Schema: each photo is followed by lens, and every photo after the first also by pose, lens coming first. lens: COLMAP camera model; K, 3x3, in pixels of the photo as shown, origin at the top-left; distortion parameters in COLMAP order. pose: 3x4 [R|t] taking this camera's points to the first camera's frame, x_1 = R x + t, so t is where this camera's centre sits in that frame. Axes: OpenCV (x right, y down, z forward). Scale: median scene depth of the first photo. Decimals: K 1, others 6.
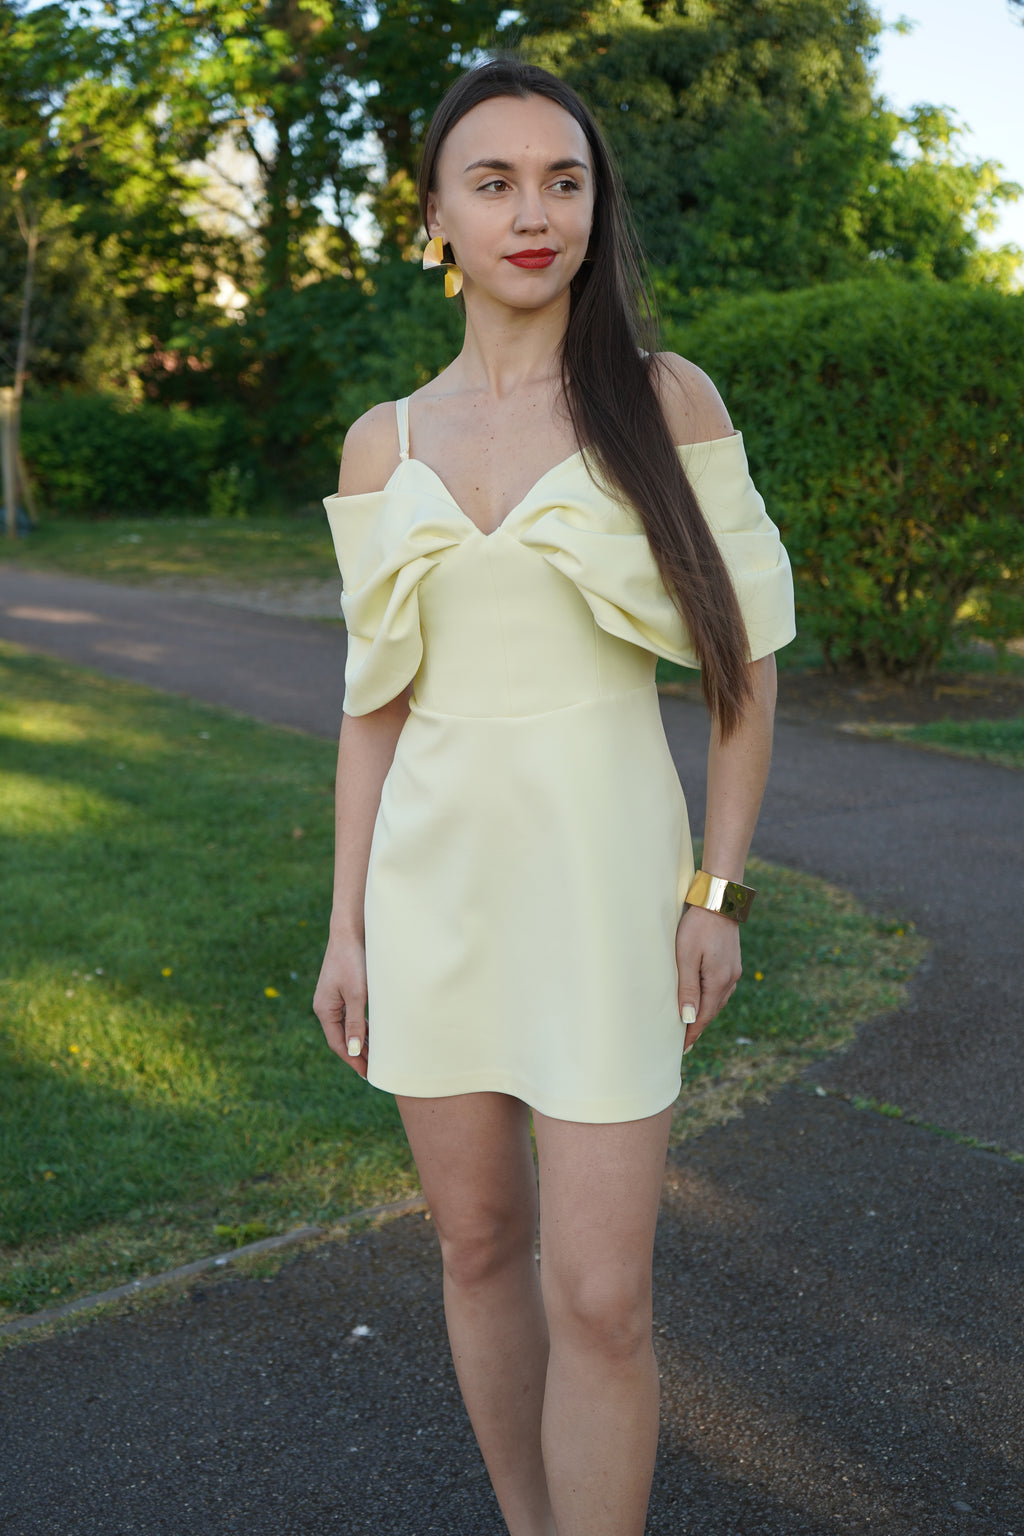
lens RADIAL K [[3116.4, 0, 494.2], [0, 3116.4, 673.0], [0, 0, 1]] dist [0.035246, 0.108872]
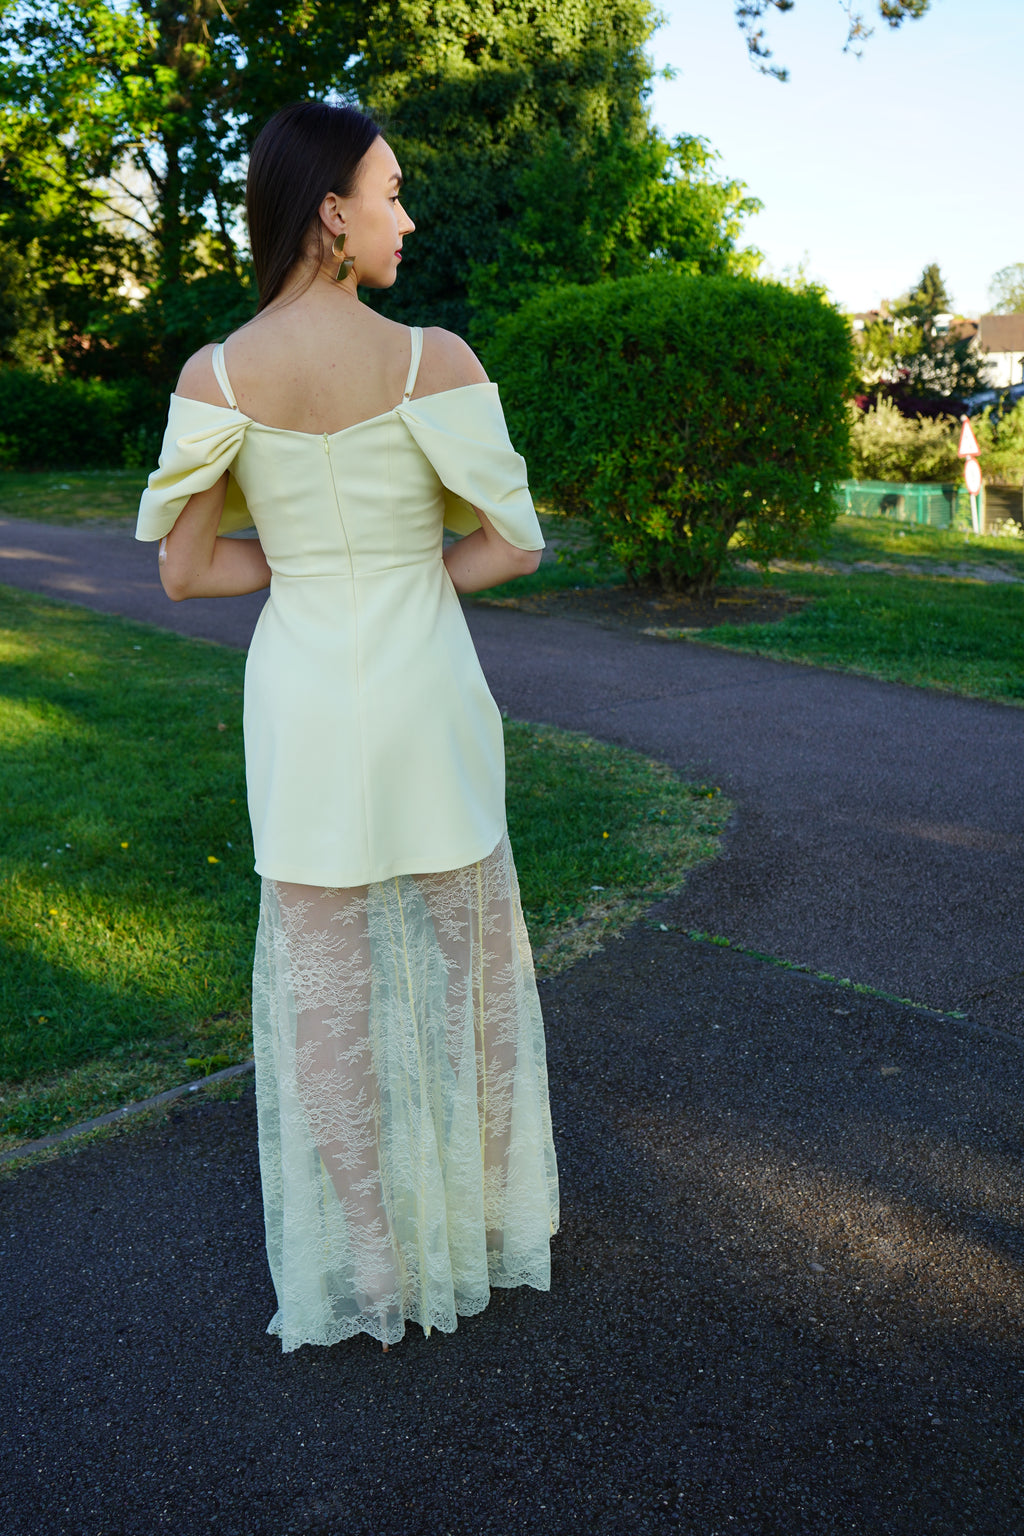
lens RADIAL K [[2185.5, 0, 516.3], [0, 2185.5, 762.0], [0, 0, 1]] dist [0.031305, 0.026301]
pose [[0.992660, -0.026243, 0.118054, -0.047068], [0.015805, 0.995951, 0.088497, -0.009216], [-0.119898, -0.085982, 0.989056, 0.118810]]
